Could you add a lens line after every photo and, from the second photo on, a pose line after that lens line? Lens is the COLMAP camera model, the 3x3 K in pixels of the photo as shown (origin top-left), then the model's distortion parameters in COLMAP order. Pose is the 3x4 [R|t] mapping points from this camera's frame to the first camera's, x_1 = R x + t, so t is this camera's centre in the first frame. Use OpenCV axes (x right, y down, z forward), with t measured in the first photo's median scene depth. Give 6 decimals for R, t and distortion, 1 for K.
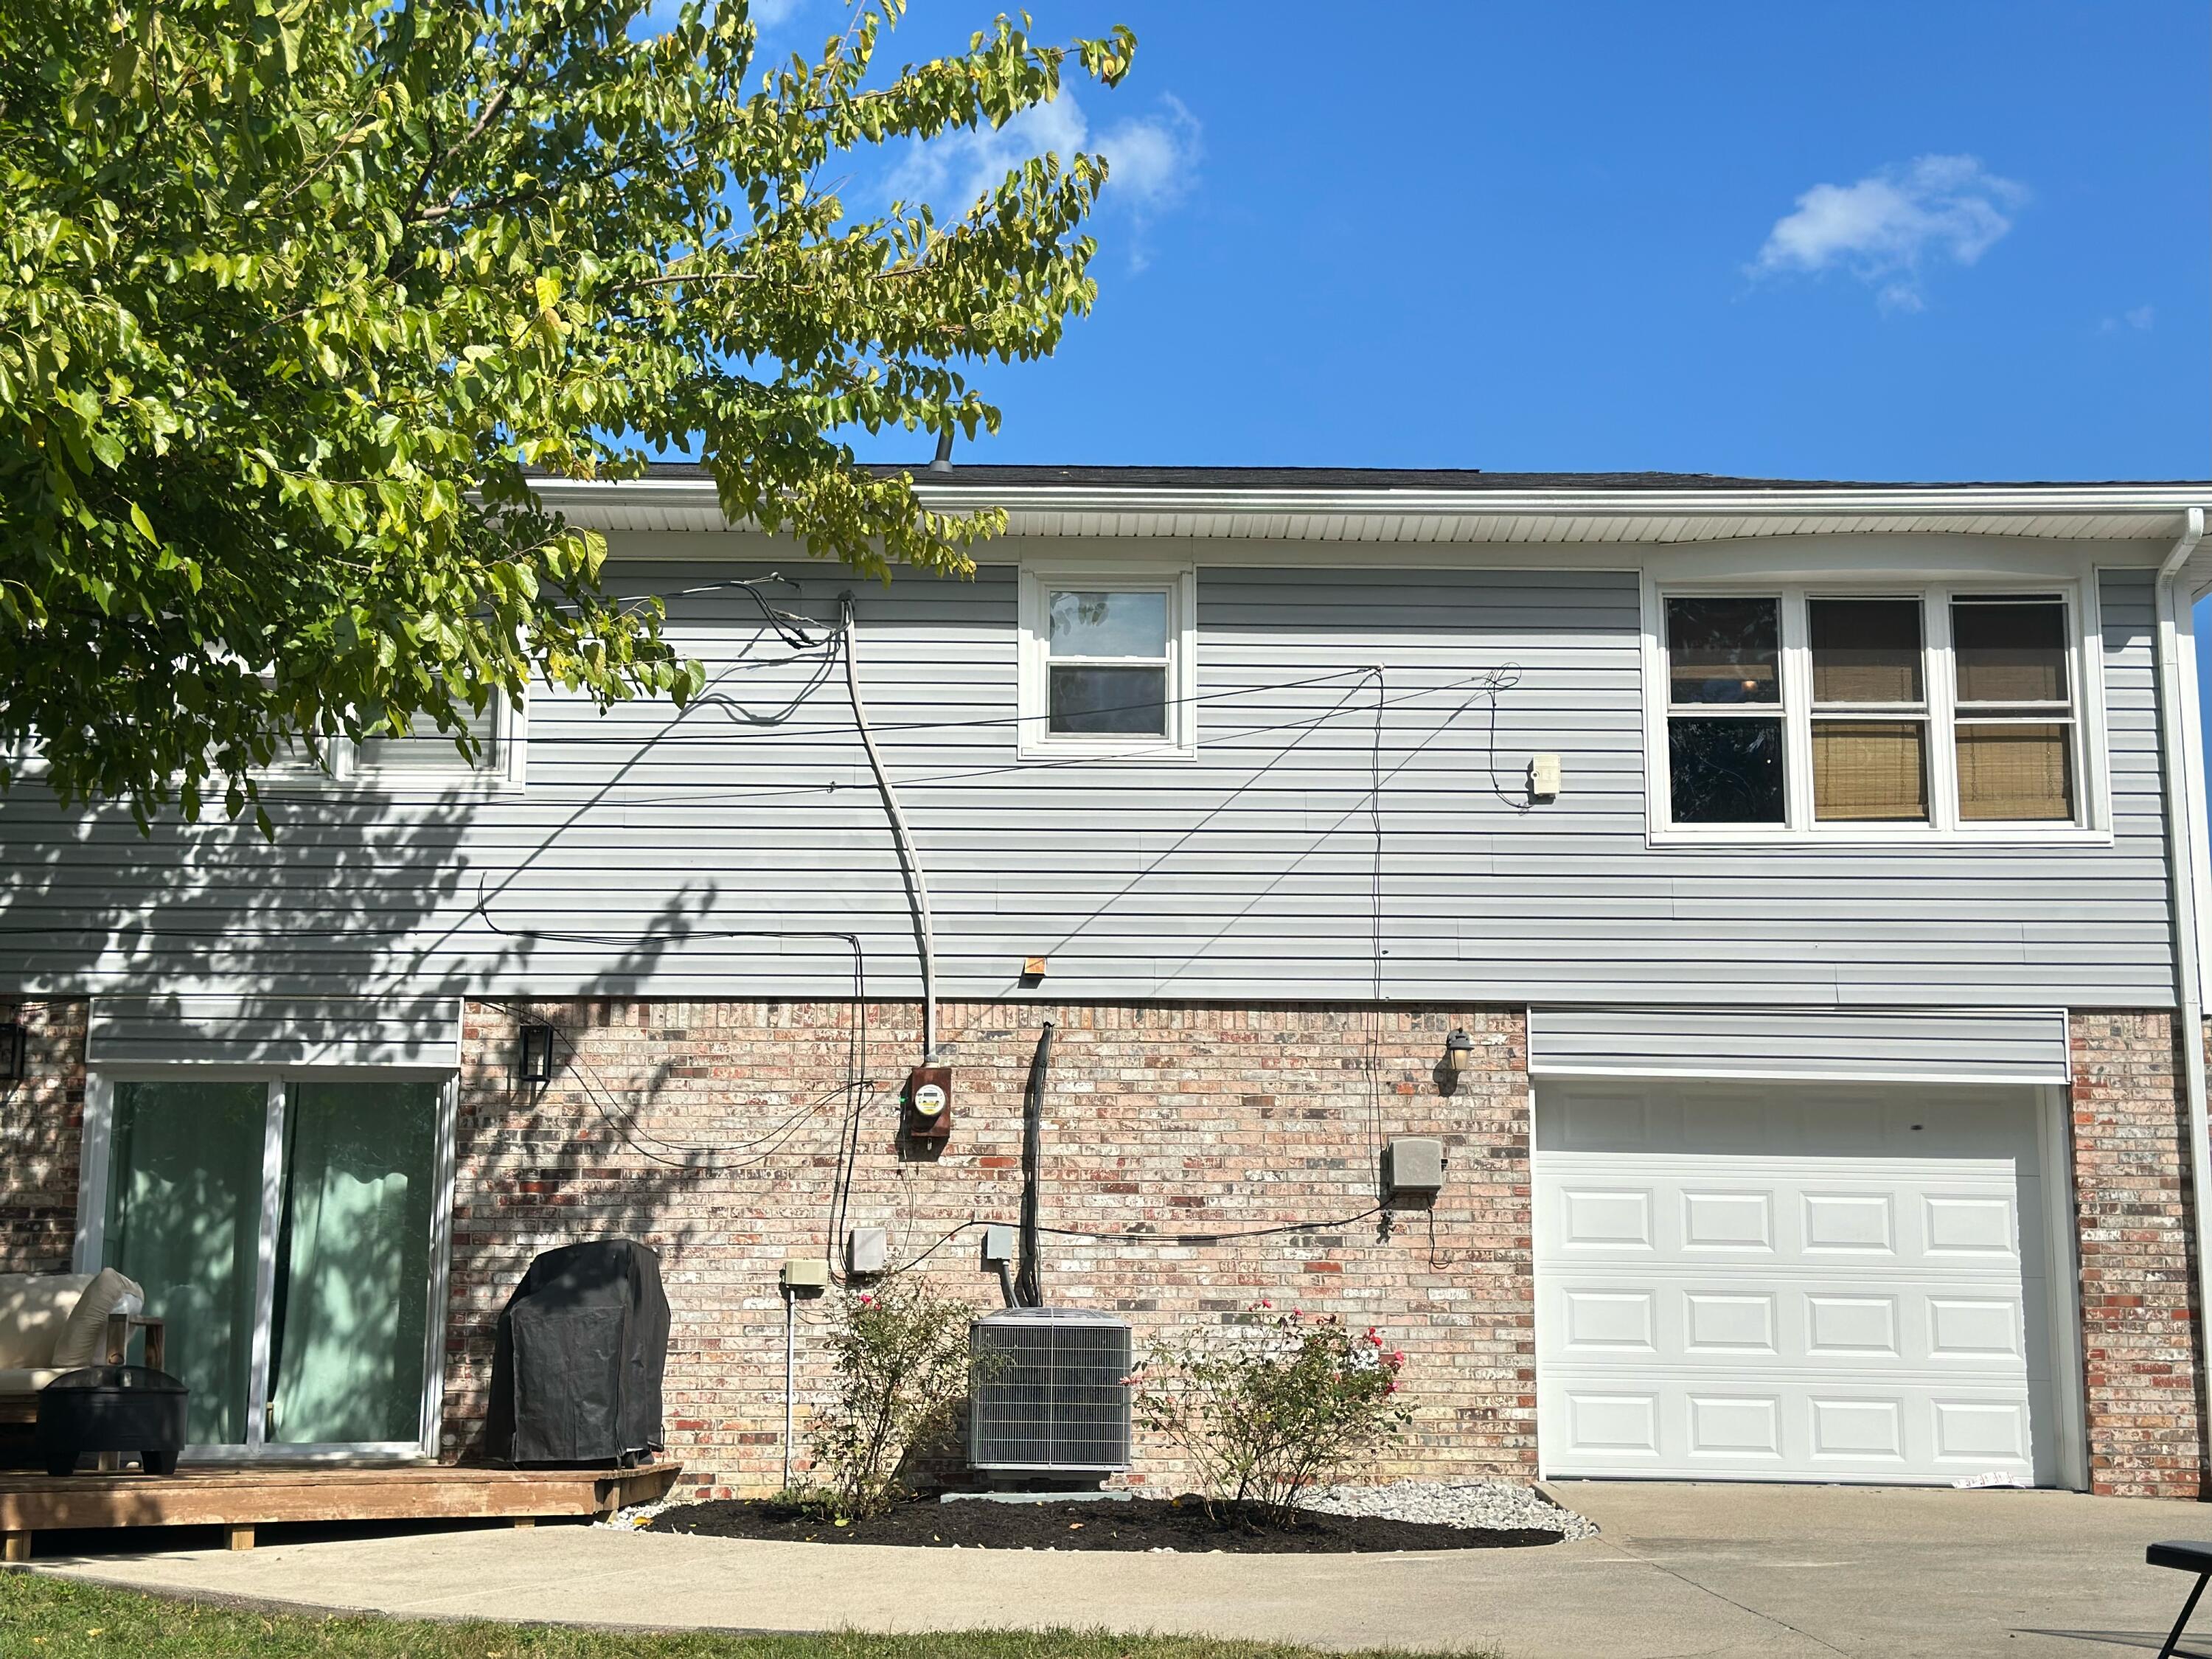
lens RADIAL K [[3053.0, 0, 1104.7], [0, 3053.0, 827.6], [0, 0, 1]] dist [0.112895, 0.000000]
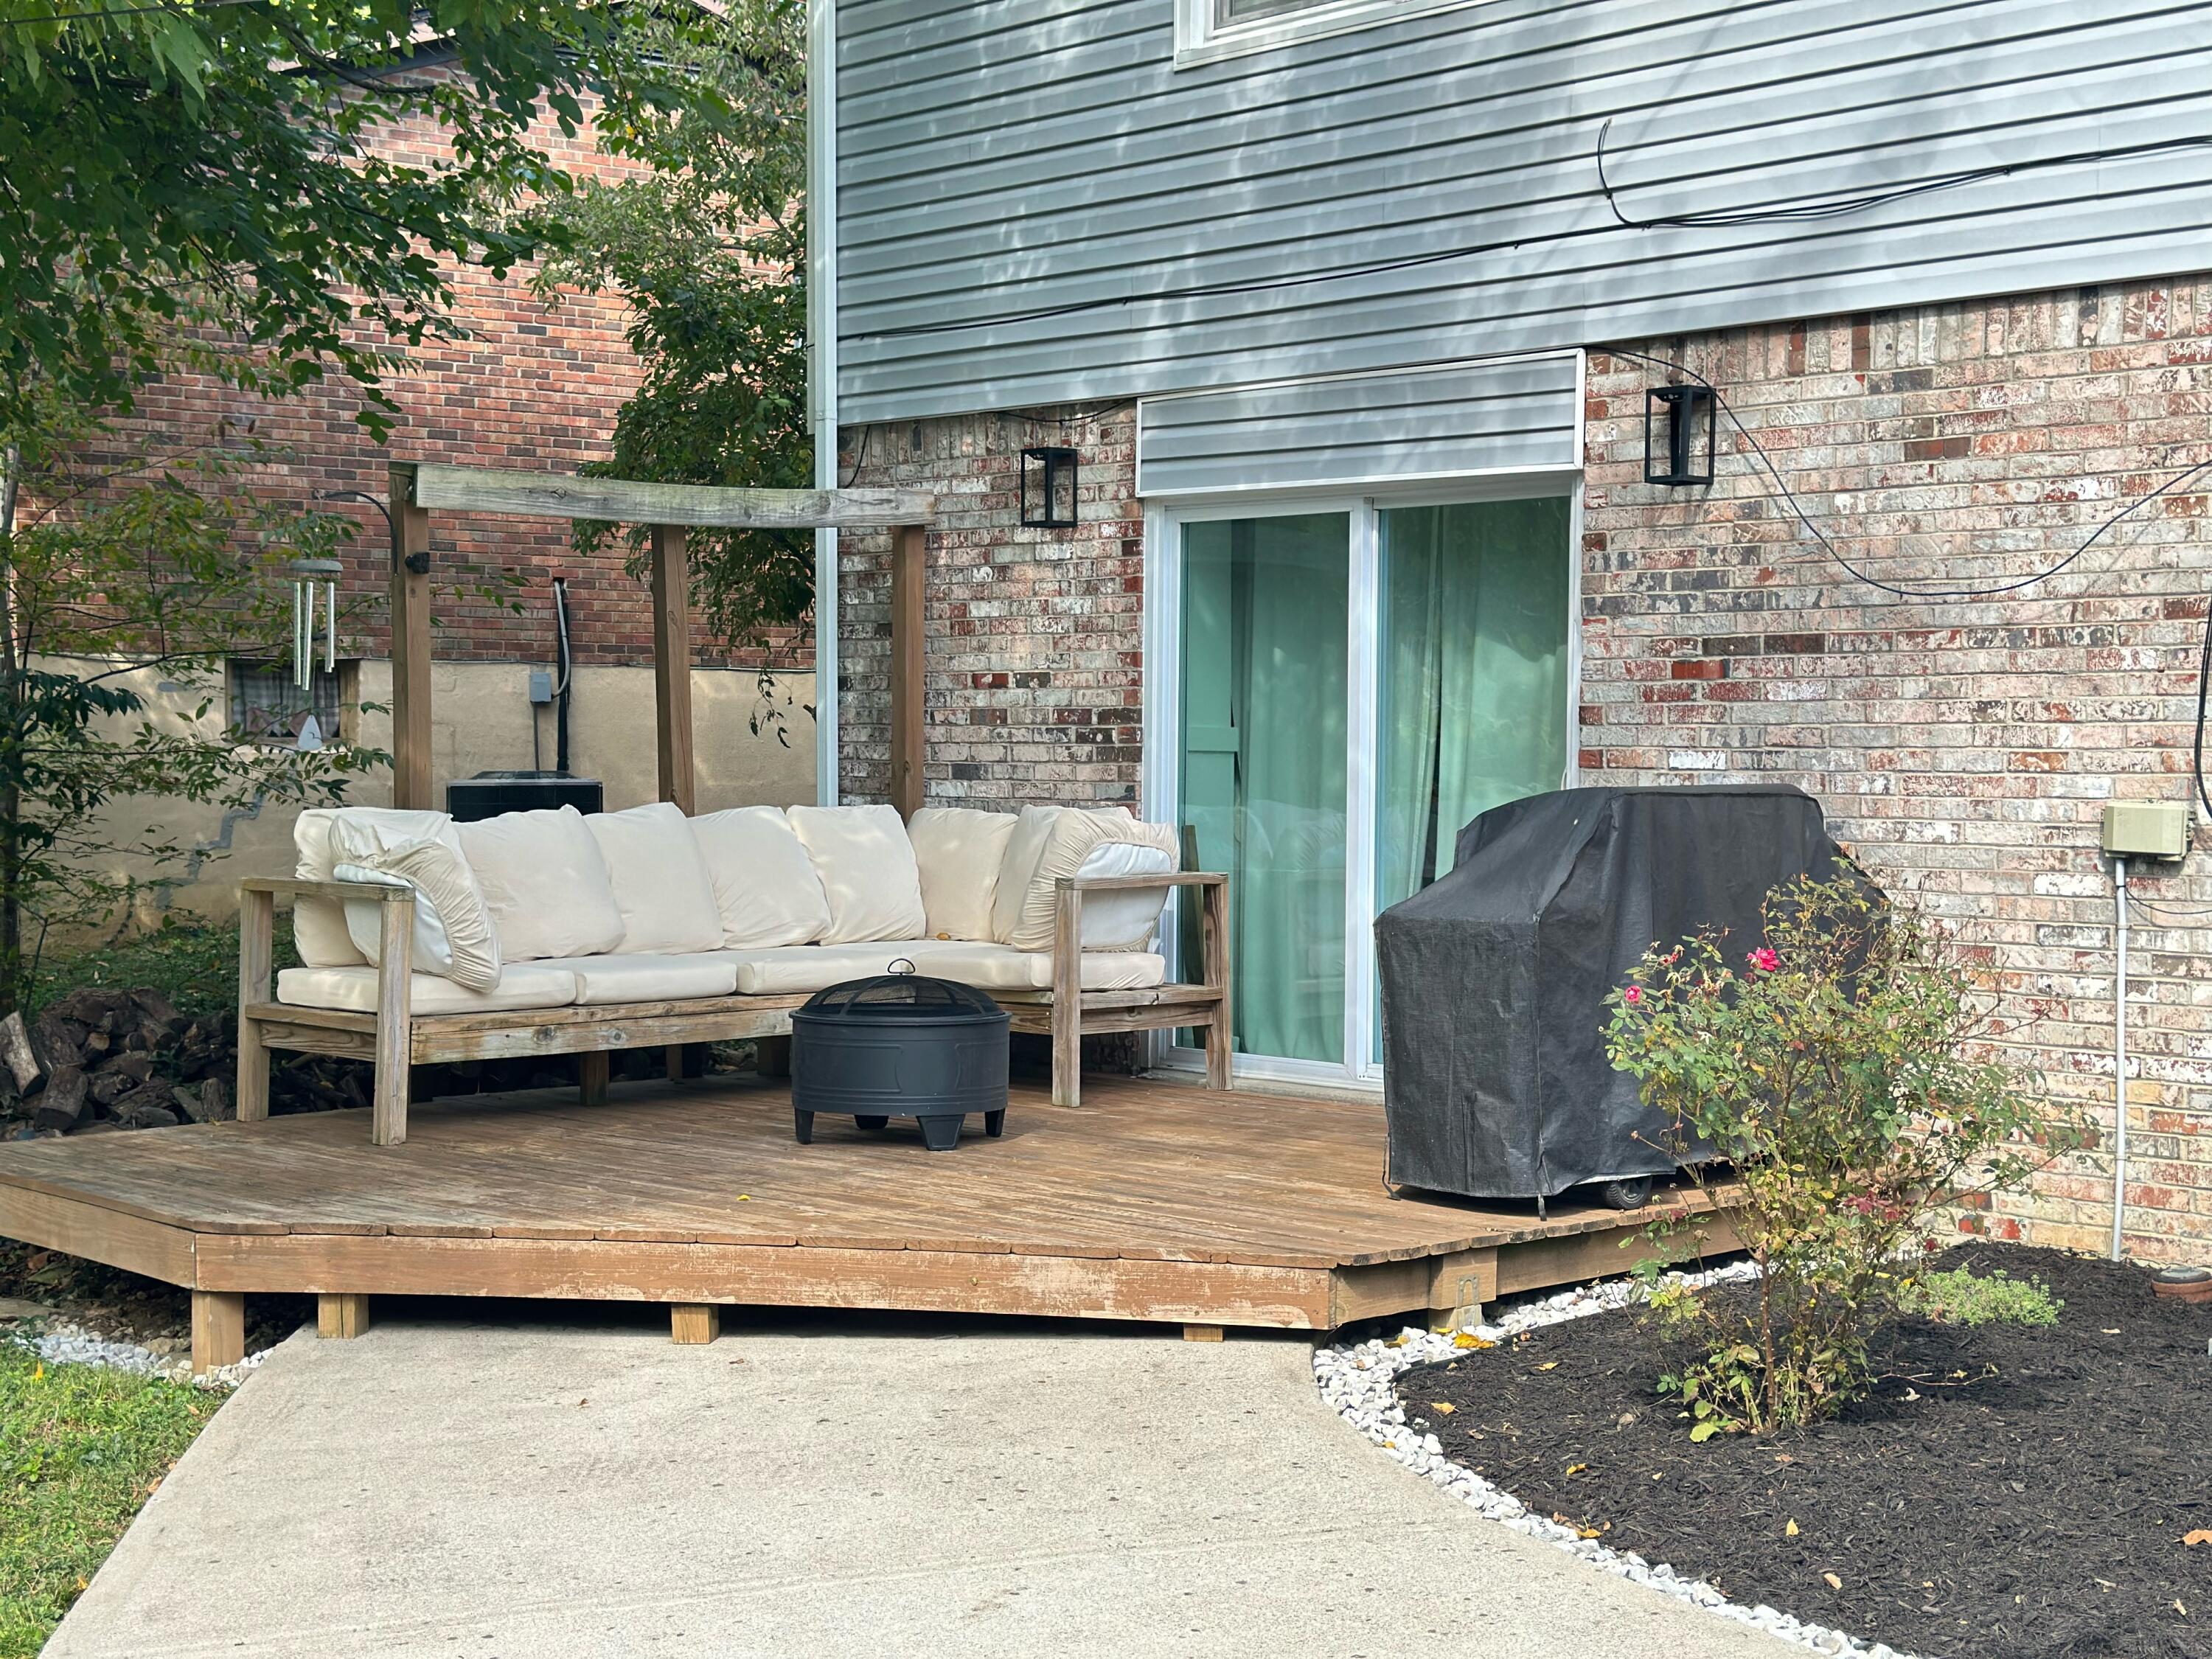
lens RADIAL K [[3053.0, 0, 1103.9], [0, 3053.0, 836.8], [0, 0, 1]] dist [0.112895, 0.000000]
pose [[0.681778, 0.022335, -0.731219, 0.157351], [0.131633, 0.979475, 0.152650, 0.045577], [0.719620, -0.200326, 0.664844, 0.531207]]
